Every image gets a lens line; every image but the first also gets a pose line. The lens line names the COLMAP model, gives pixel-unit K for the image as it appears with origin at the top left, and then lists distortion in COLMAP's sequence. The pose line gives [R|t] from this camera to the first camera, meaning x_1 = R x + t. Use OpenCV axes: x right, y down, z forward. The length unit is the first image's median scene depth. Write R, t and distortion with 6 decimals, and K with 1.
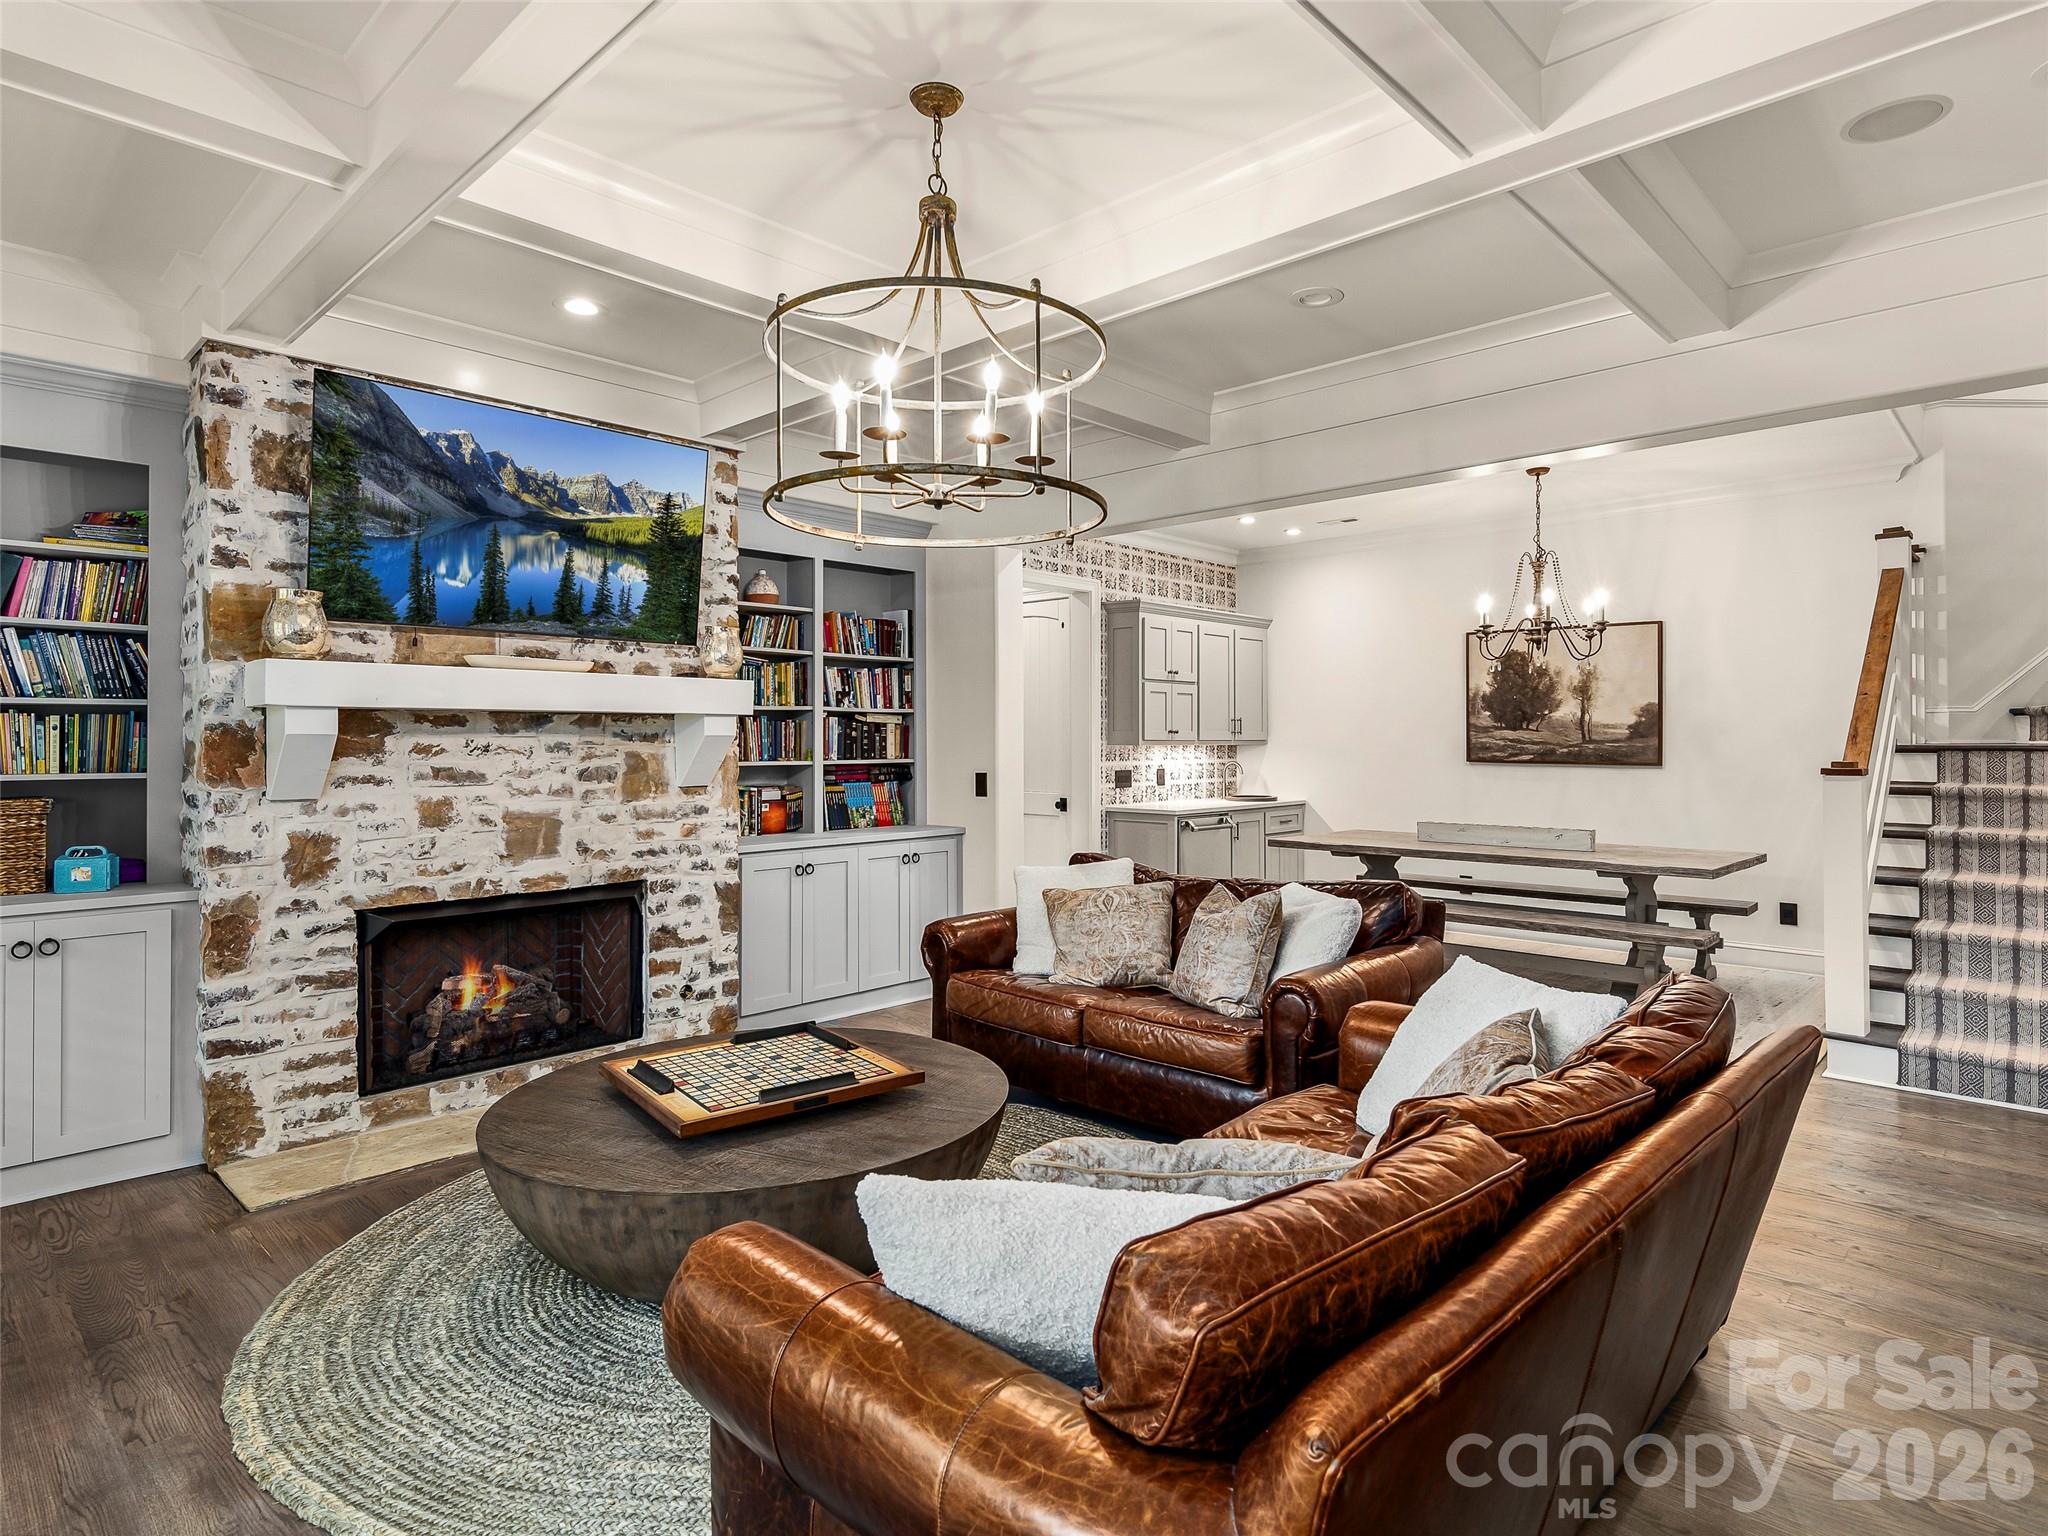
lens RADIAL K [[1132.7, 0, 1038.8], [0, 1132.7, 732.3], [0, 0, 1]] dist [0.002621, -0.000705]
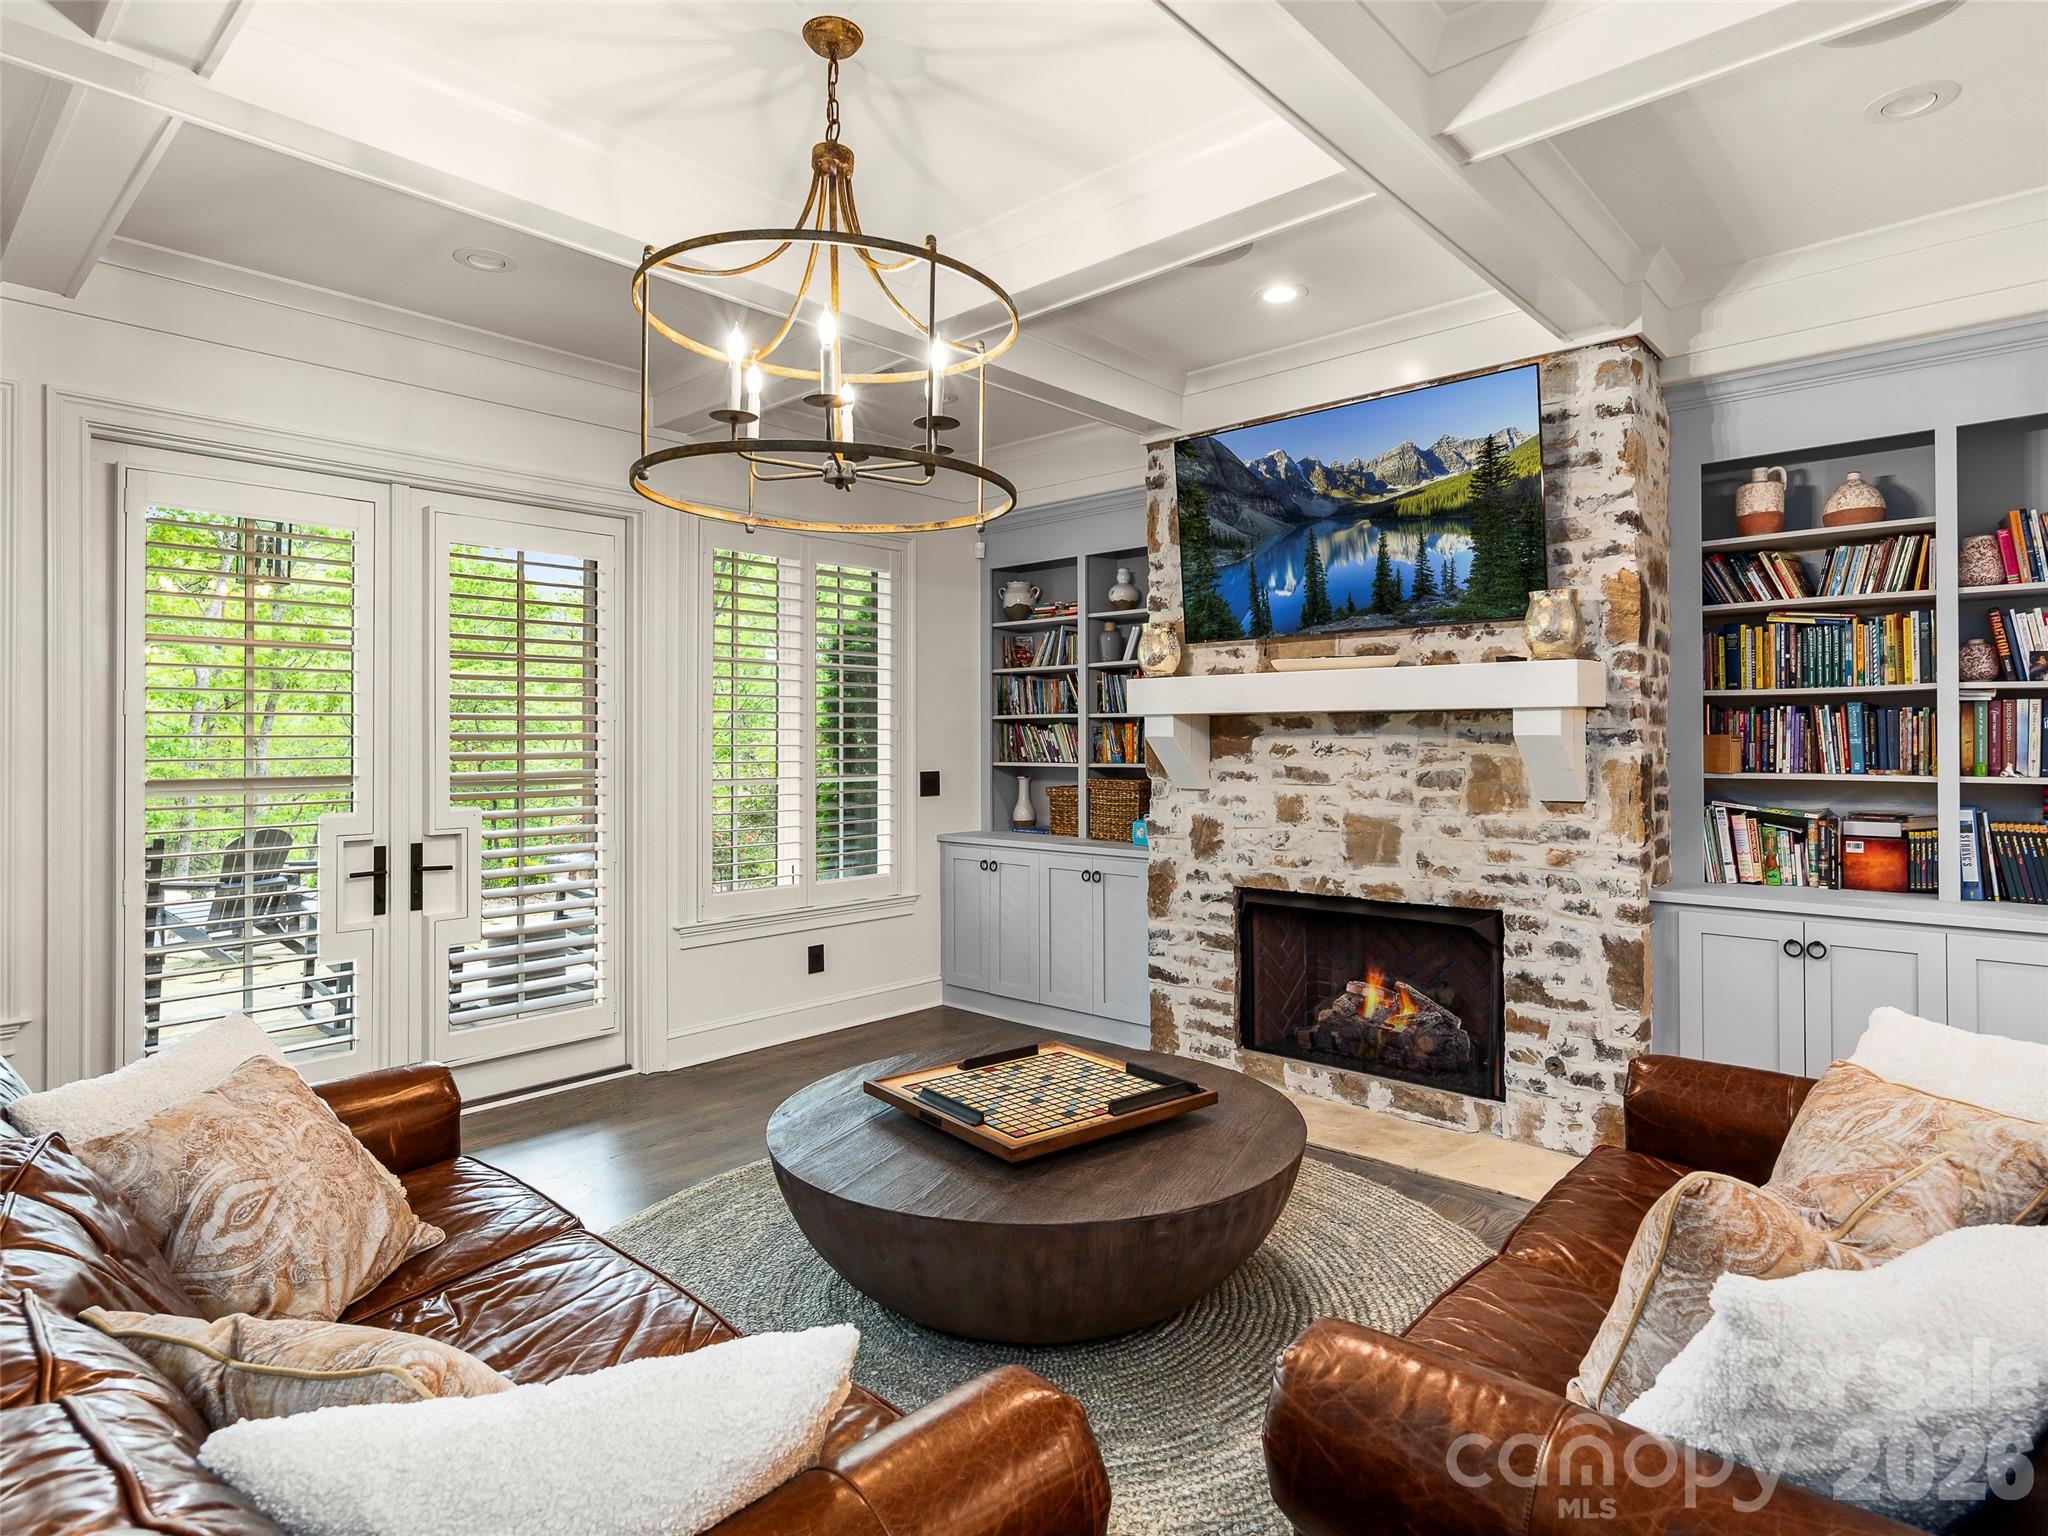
lens RADIAL K [[1115.9, 0, 1033.2], [0, 1115.9, 736.8], [0, 0, 1]] dist [-0.002353, -0.000633]
pose [[0.008680, -0.001299, -0.999961, 0.479450], [0.010149, 0.999948, -0.001211, 0.001440], [0.999911, -0.010138, 0.008693, 0.686215]]
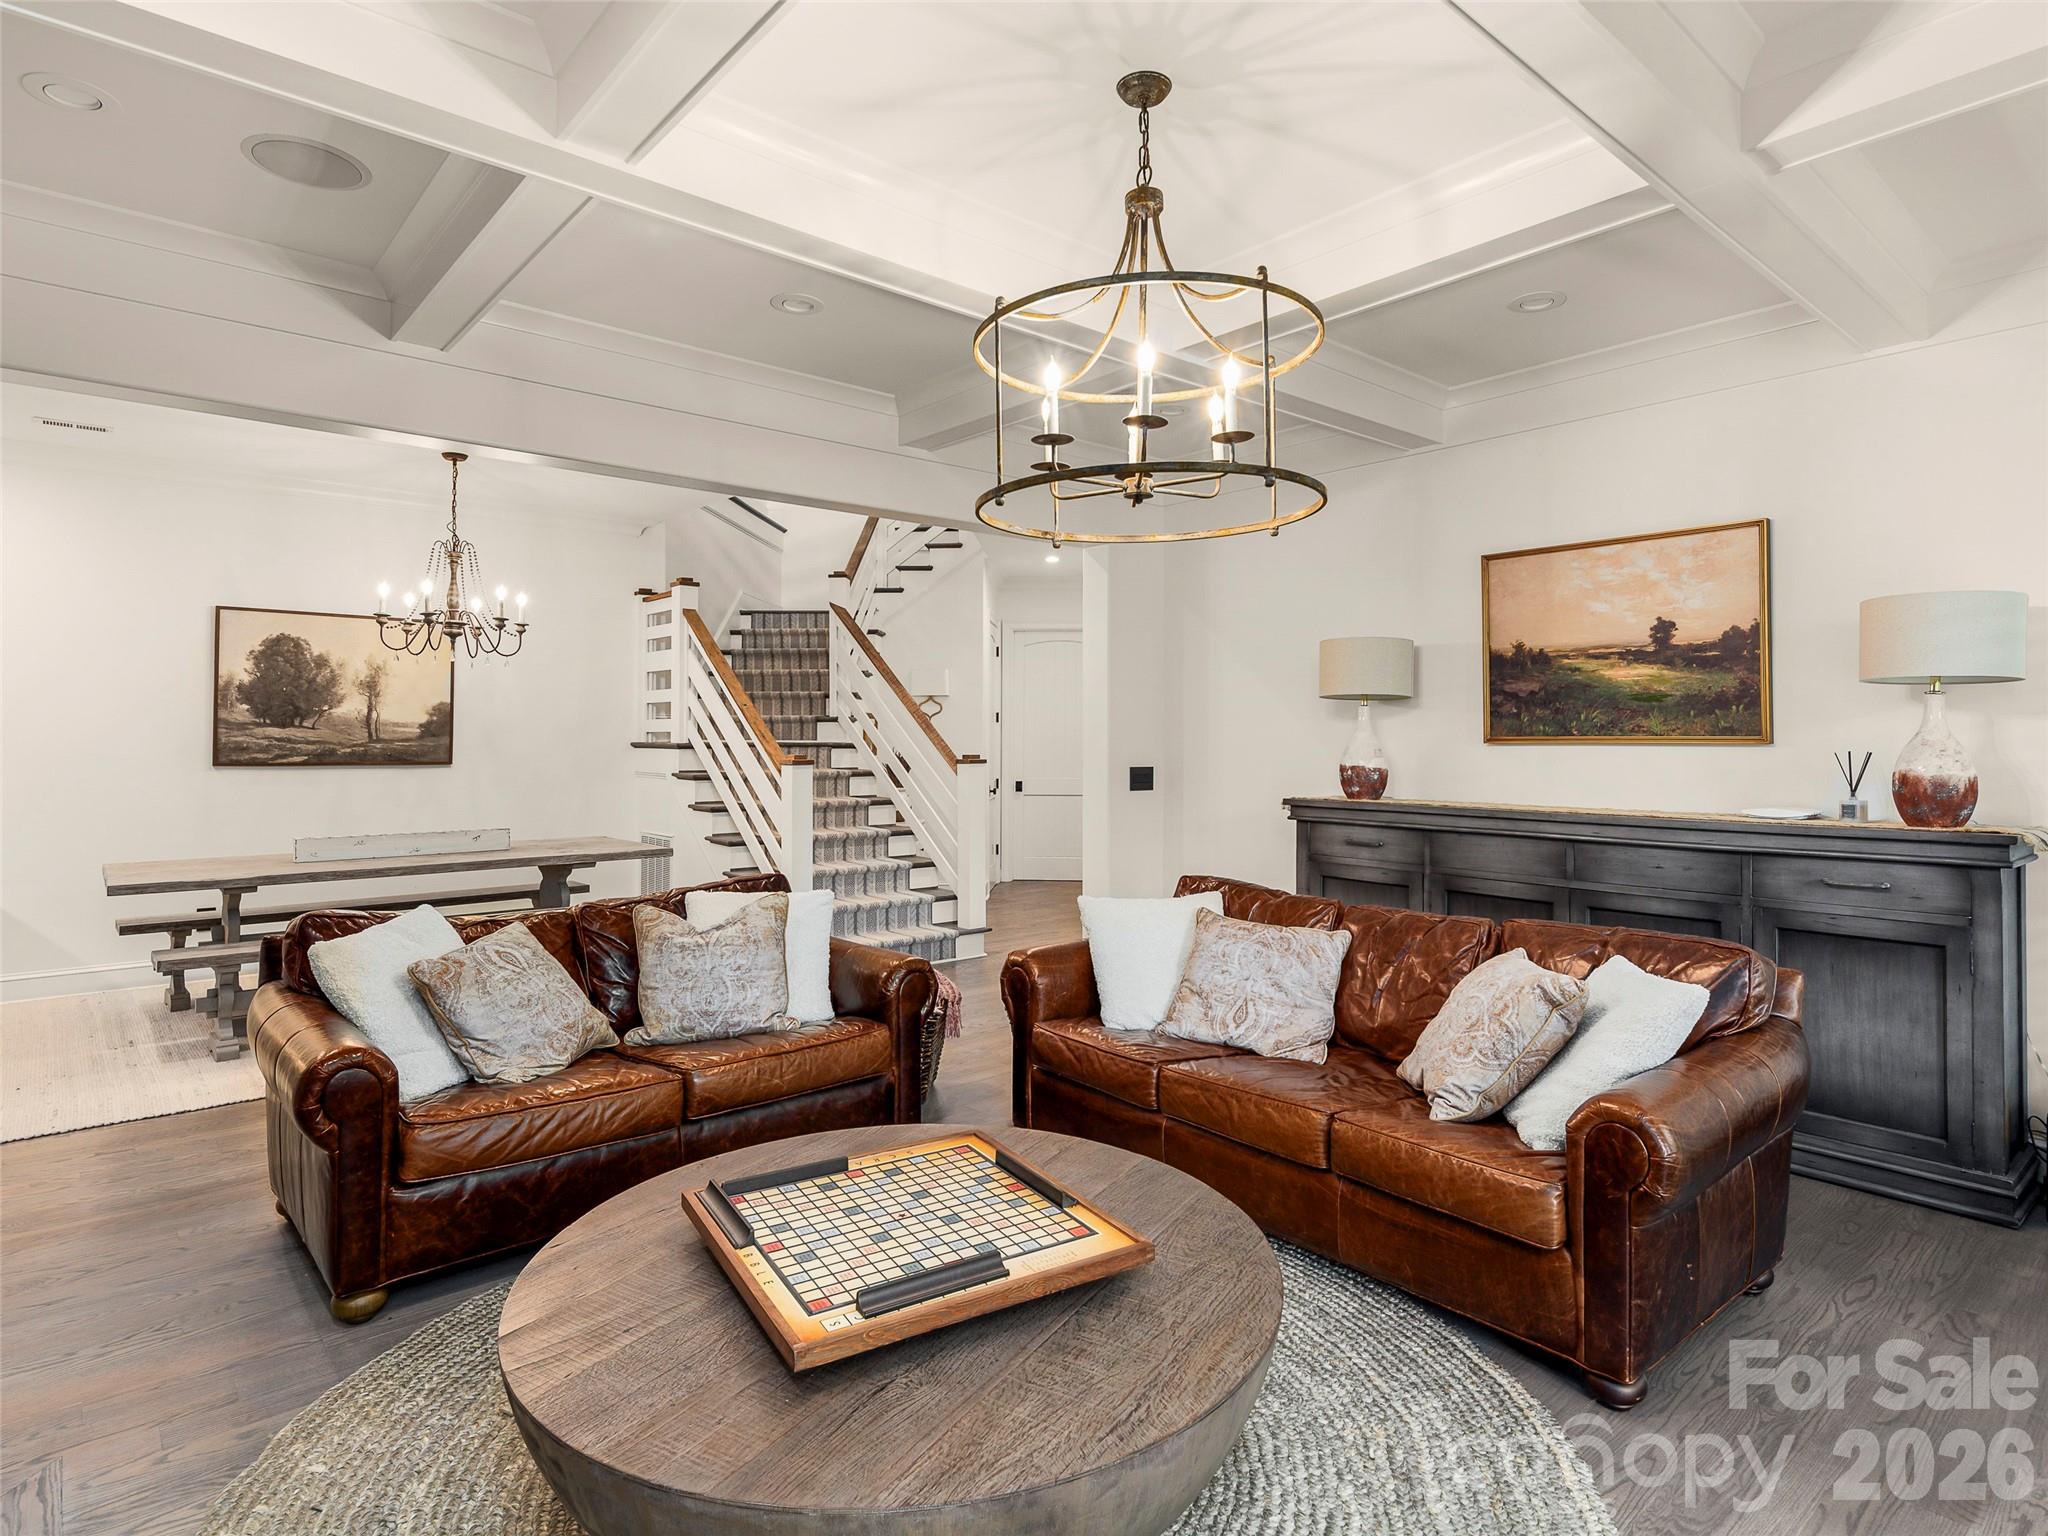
lens RADIAL K [[1121.5, 0, 1044.9], [0, 1121.5, 722.4], [0, 0, 1]] dist [0.000747, -0.000477]
pose [[0.099689, 0.016218, 0.994886, -0.634780], [-0.007784, 0.999849, -0.015519, 0.005114], [-0.994988, -0.006197, 0.099800, 0.589054]]
